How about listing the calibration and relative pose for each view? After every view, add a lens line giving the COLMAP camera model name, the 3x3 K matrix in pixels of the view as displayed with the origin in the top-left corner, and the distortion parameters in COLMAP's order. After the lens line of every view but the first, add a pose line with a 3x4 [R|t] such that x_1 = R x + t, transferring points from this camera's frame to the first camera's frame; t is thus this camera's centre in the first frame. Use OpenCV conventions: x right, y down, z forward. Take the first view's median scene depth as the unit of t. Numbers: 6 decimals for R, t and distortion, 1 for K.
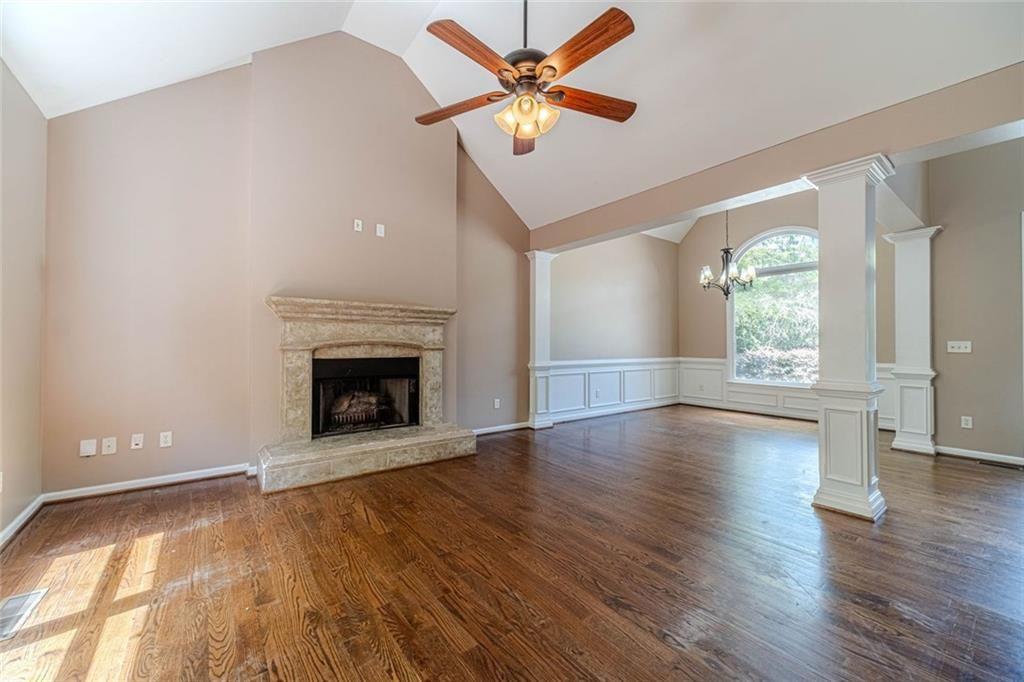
lens RADIAL K [[400.2, 0, 512.0], [0, 400.2, 341.0], [0, 0, 1]] dist [0.001880, 0.000082]
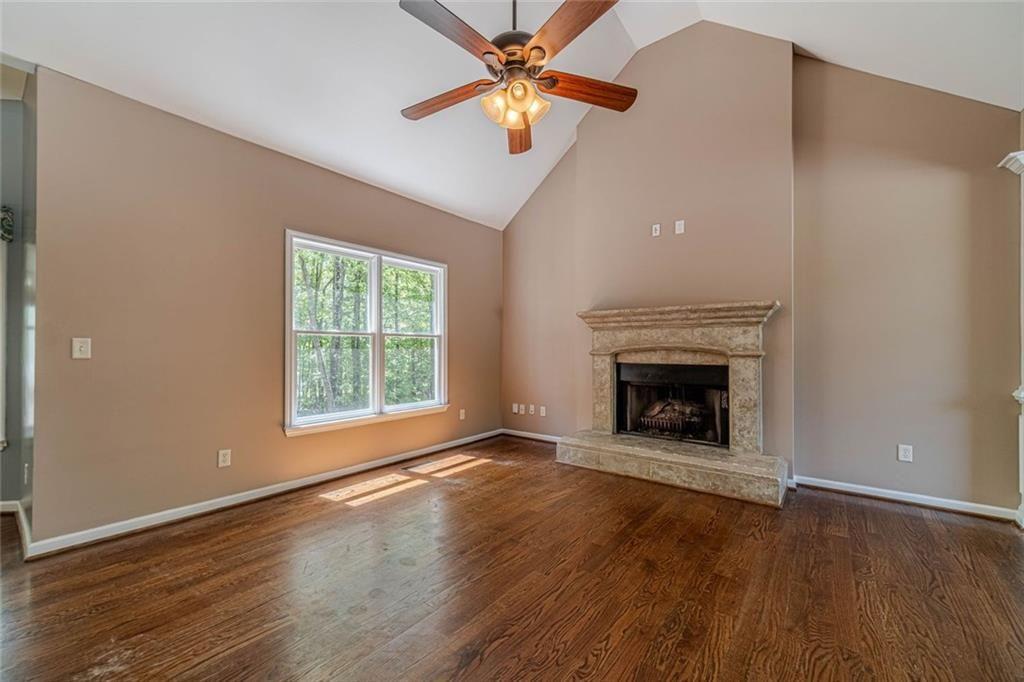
lens RADIAL K [[407.7, 0, 510.2], [0, 407.7, 349.3], [0, 0, 1]] dist [0.002159, 0.000252]
pose [[0.251097, -0.003445, -0.967956, 0.523459], [0.006128, 0.999979, -0.001969, 0.007011], [0.967943, -0.005437, 0.251113, 0.408299]]
